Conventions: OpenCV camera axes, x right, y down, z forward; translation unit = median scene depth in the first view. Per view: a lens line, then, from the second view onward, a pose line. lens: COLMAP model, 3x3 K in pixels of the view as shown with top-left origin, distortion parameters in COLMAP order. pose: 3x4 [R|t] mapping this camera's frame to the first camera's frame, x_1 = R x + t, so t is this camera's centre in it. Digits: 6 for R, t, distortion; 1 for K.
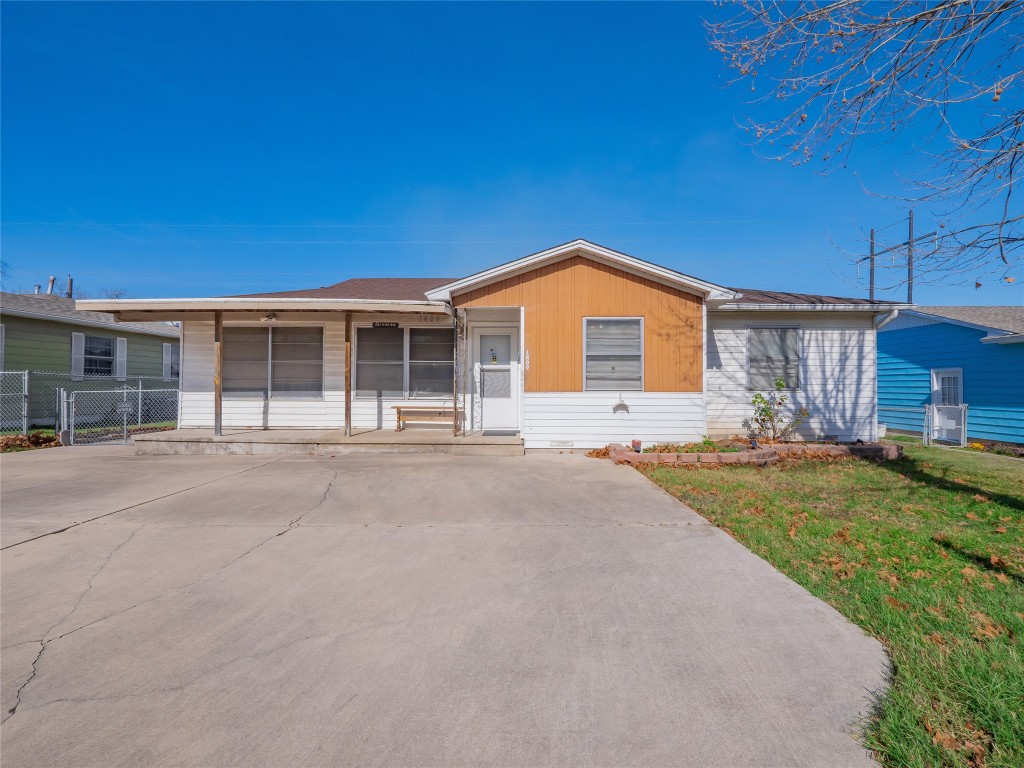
lens RADIAL K [[436.1, 0, 512.9], [0, 436.1, 380.3], [0, 0, 1]] dist [0.014744, -0.000046]
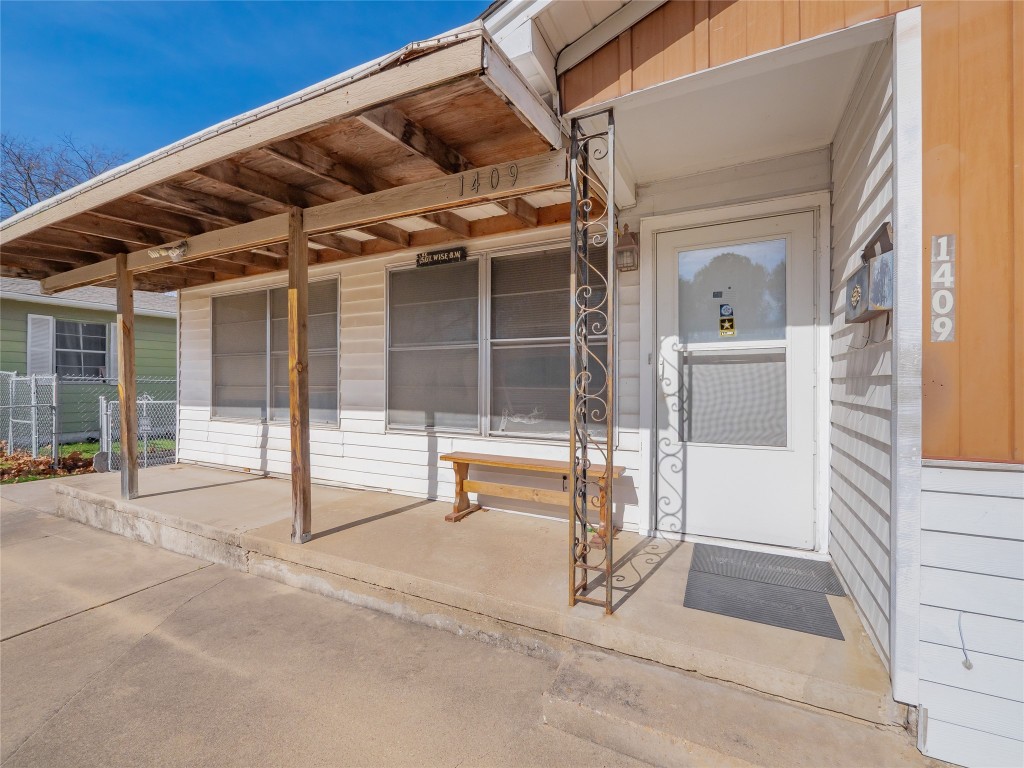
lens RADIAL K [[436.1, 0, 517.2], [0, 436.1, 384.9], [0, 0, 1]] dist [0.014744, -0.000046]
pose [[0.901012, 0.001649, -0.433792, -0.041692], [0.001046, 0.999982, 0.005974, -0.005619], [0.433794, -0.005836, 0.900993, 0.647410]]
